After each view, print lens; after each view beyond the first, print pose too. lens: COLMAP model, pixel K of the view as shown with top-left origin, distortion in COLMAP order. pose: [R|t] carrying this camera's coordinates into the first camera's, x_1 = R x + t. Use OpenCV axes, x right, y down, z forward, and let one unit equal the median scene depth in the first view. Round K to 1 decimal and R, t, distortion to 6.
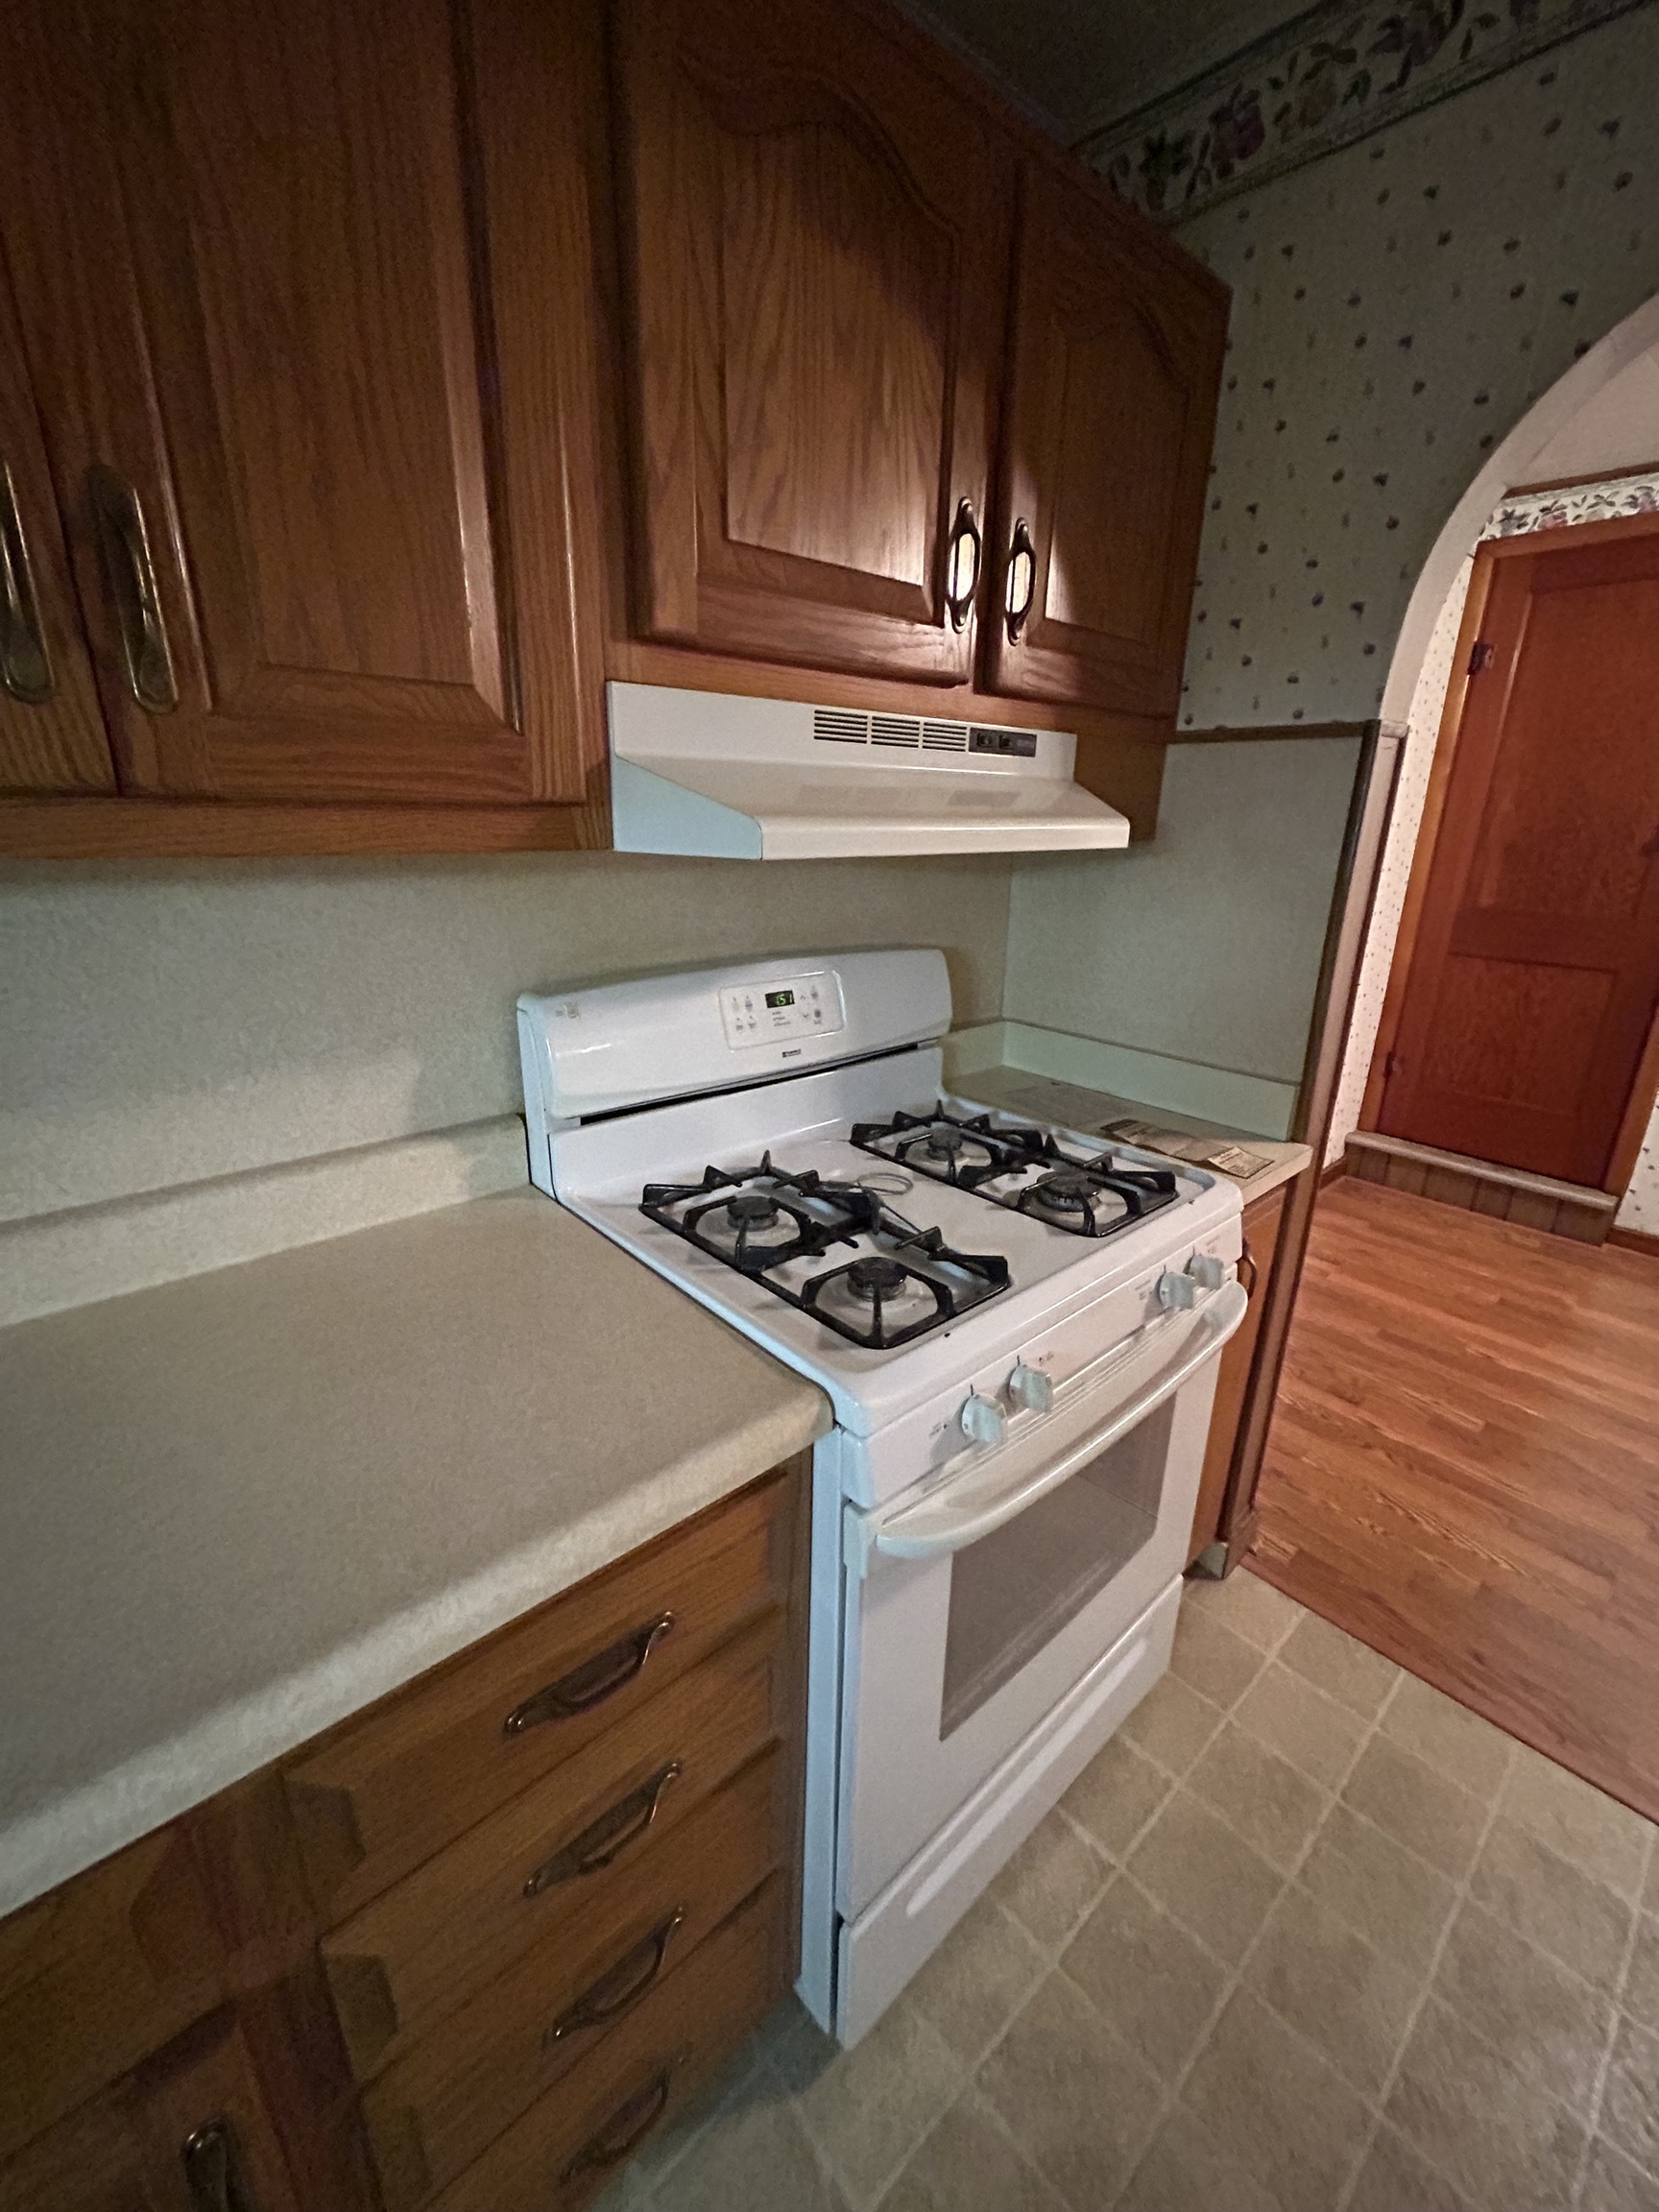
lens RADIAL K [[893.3, 0, 828.3], [0, 893.3, 1104.3], [0, 0, 1]] dist [-0.000762, 0.000313]
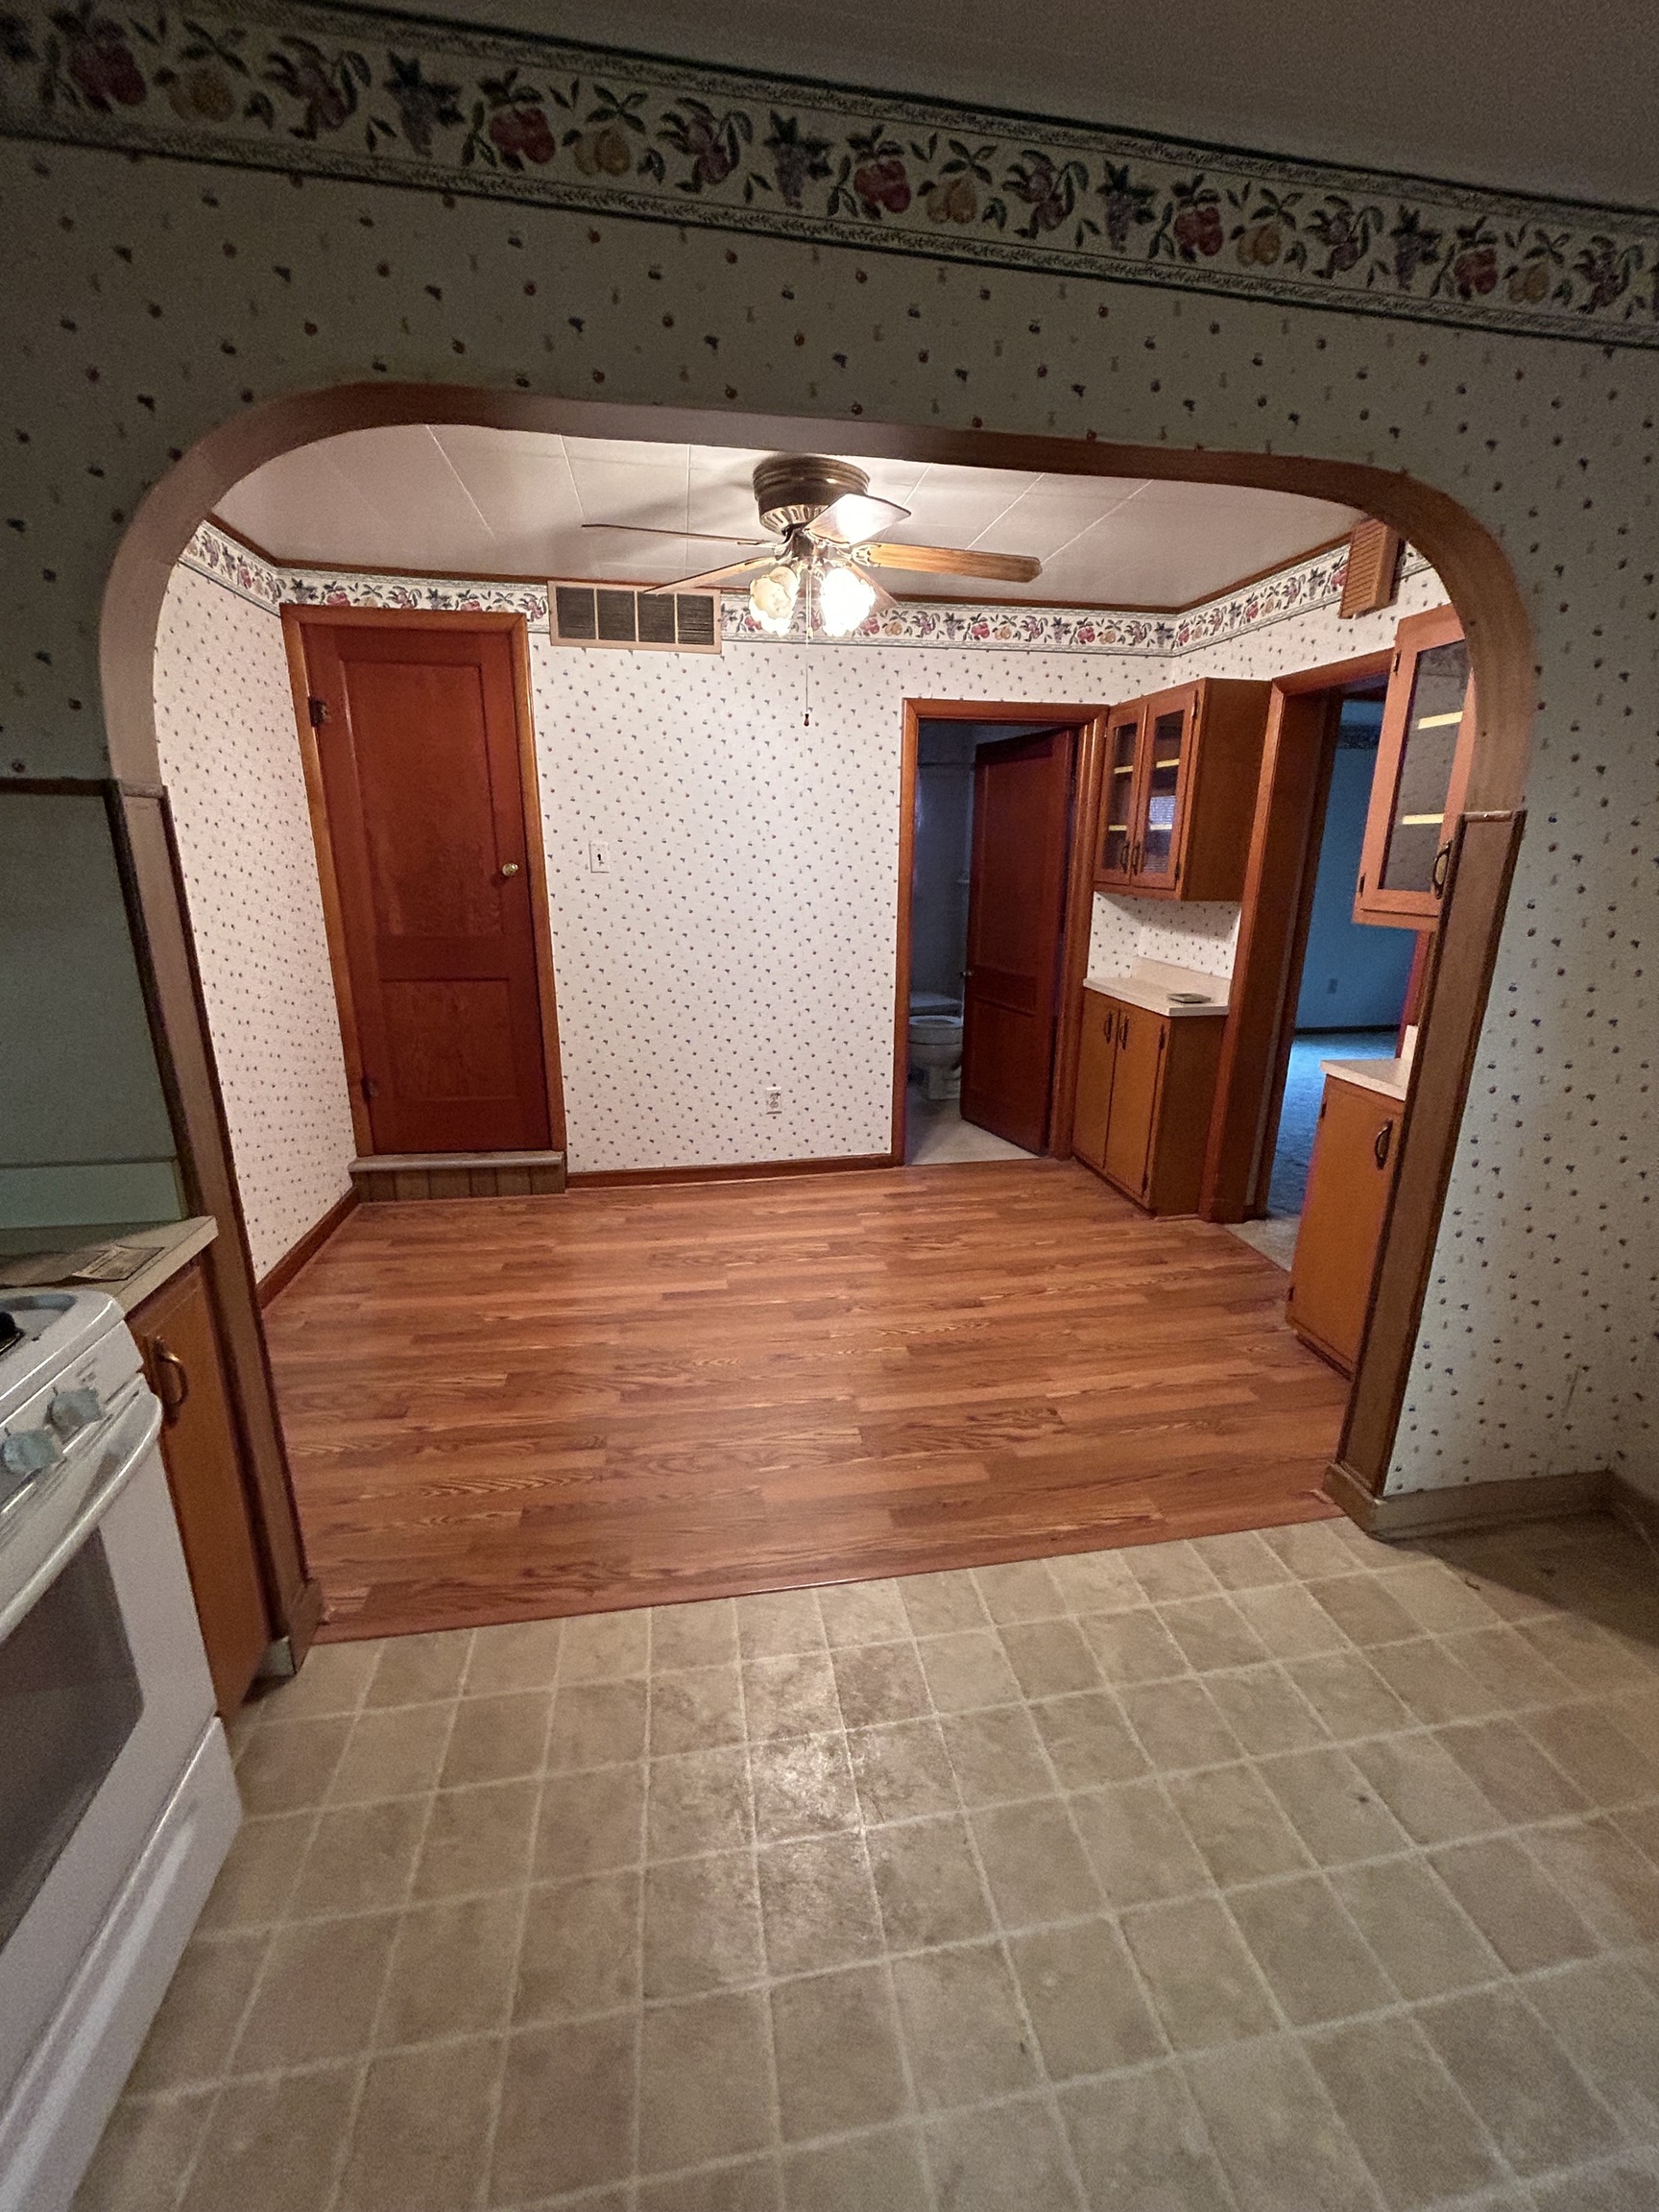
lens RADIAL K [[893.3, 0, 836.3], [0, 893.3, 1101.8], [0, 0, 1]] dist [-0.000762, 0.000313]
pose [[0.537368, -0.239121, 0.808738, 0.087835], [0.263851, 0.958489, 0.108082, 0.001803], [-0.801011, 0.155307, 0.578153, -0.063350]]
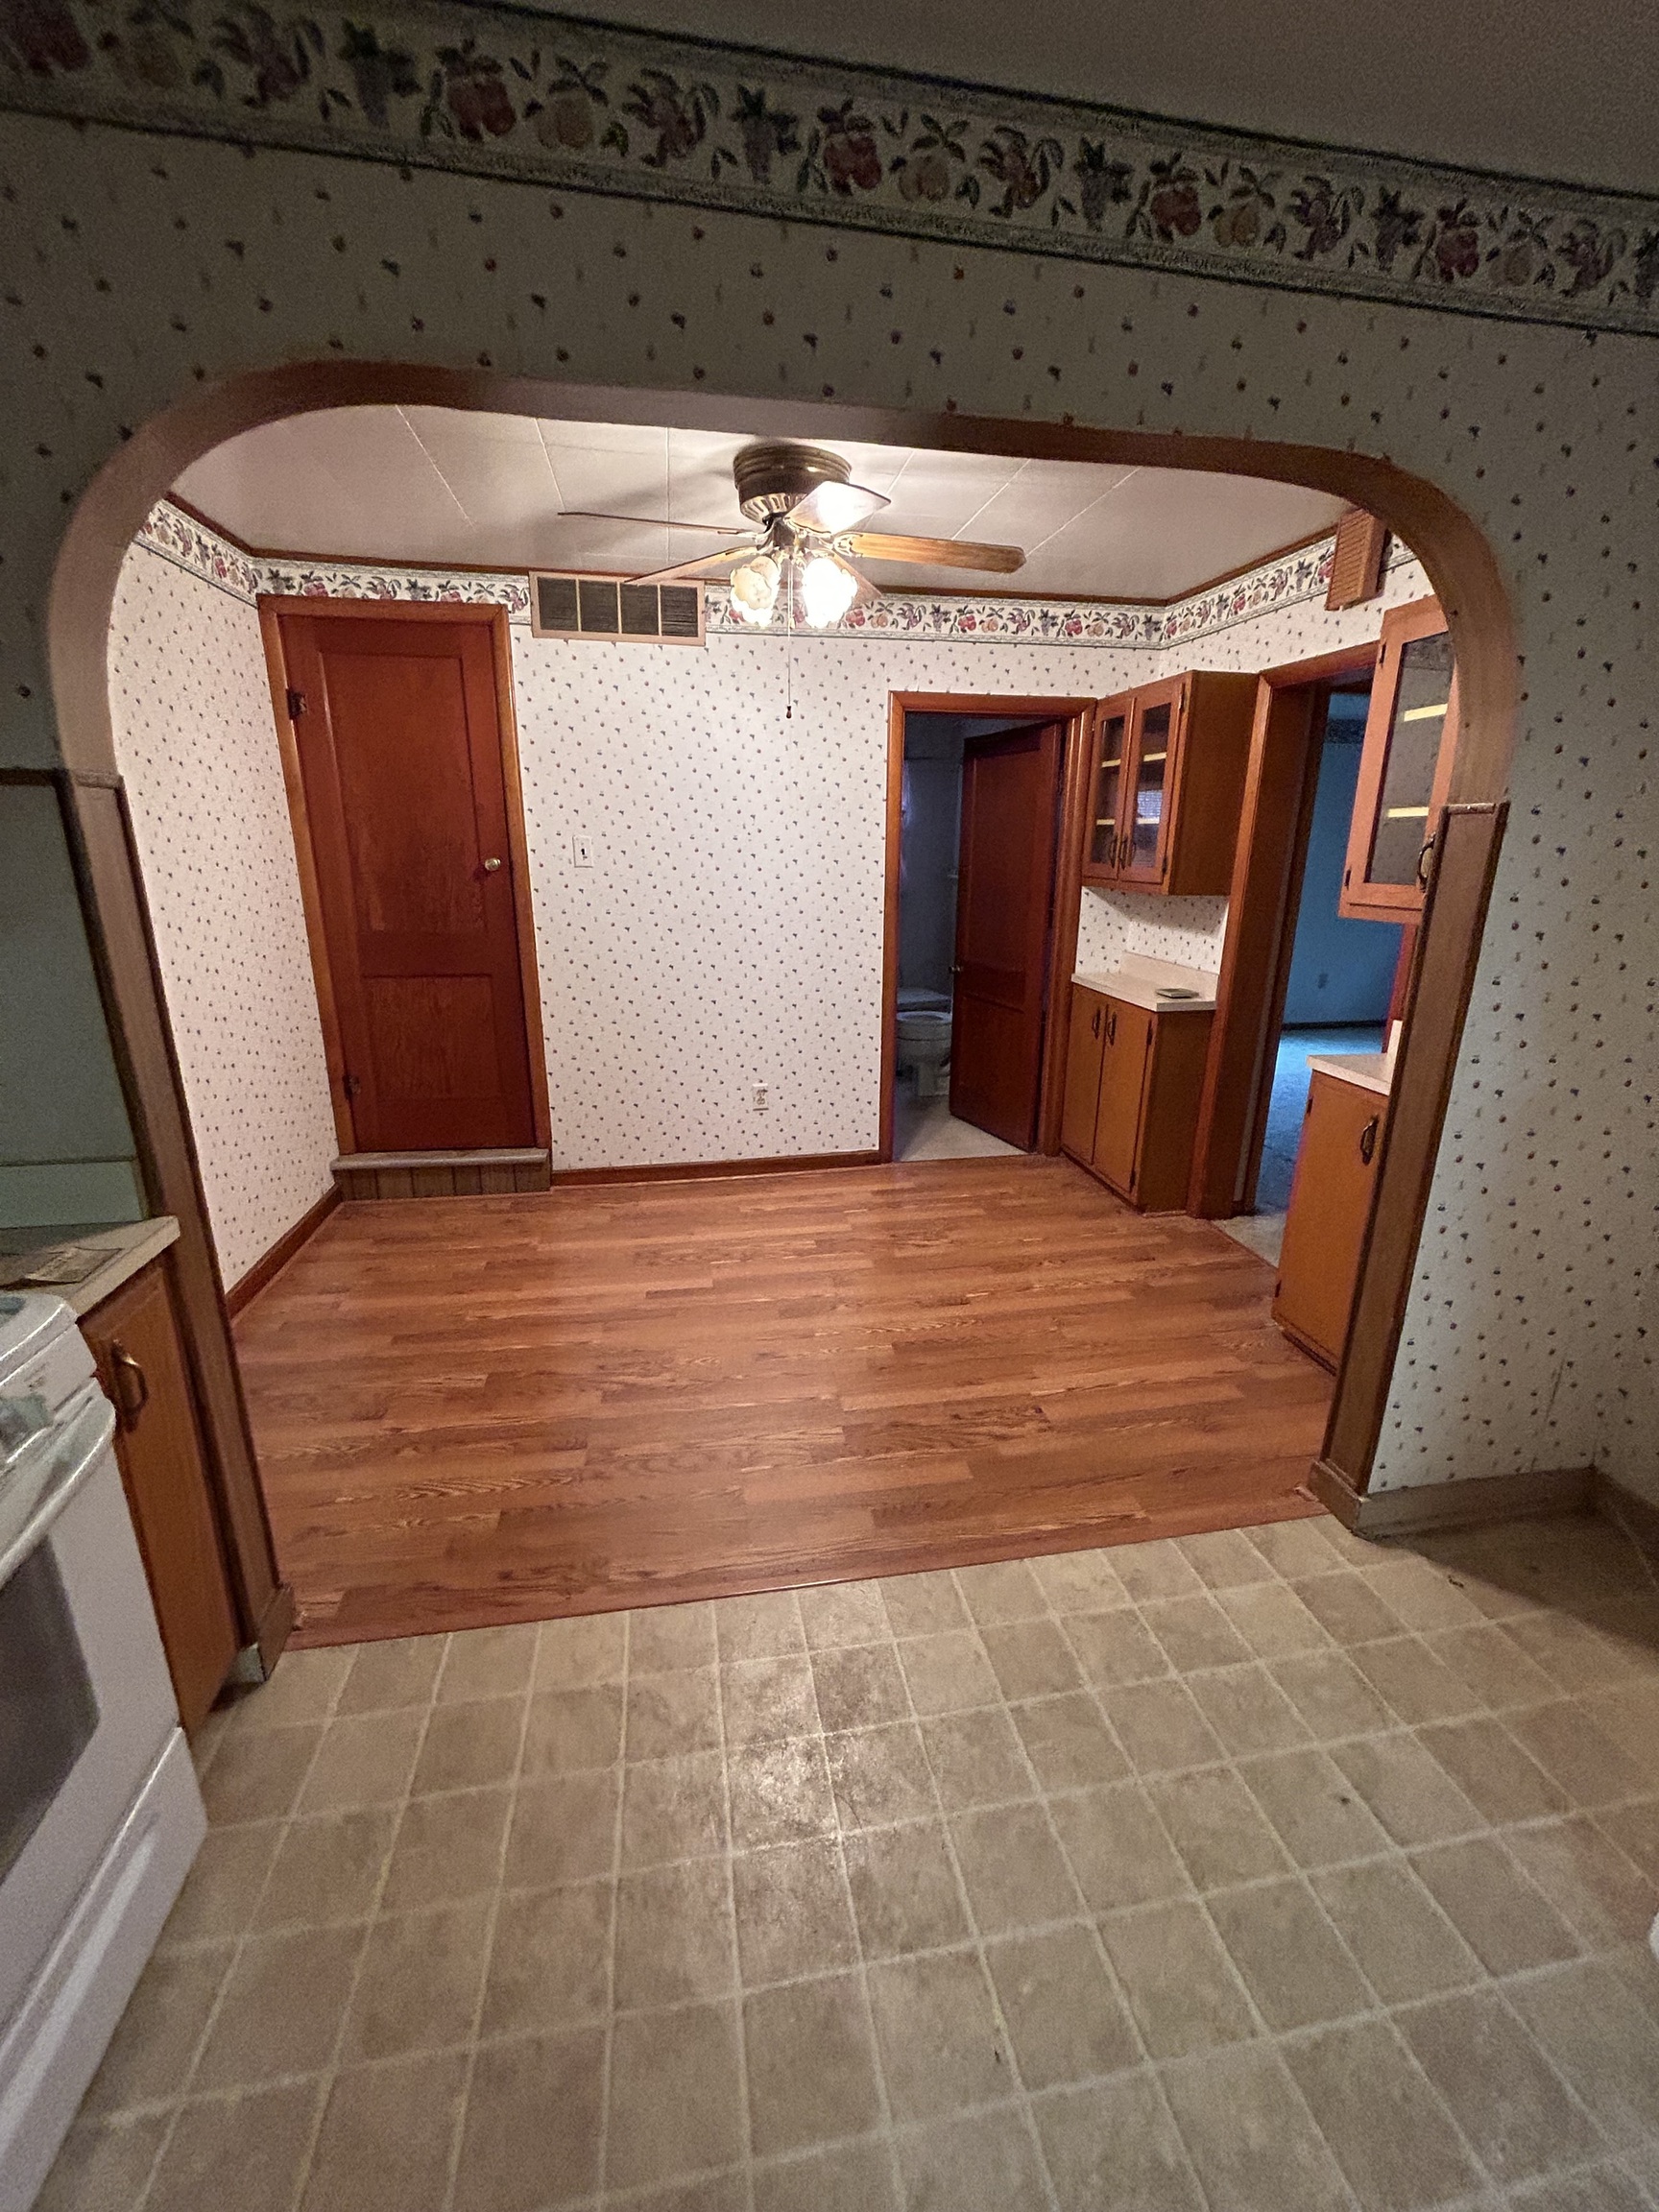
lens RADIAL K [[893.3, 0, 838.7], [0, 893.3, 1101.8], [0, 0, 1]] dist [-0.000762, 0.000313]
pose [[0.530673, -0.243730, 0.811777, 0.101705], [0.265110, 0.957437, 0.114156, 0.005901], [-0.805049, 0.154631, 0.572701, -0.068471]]
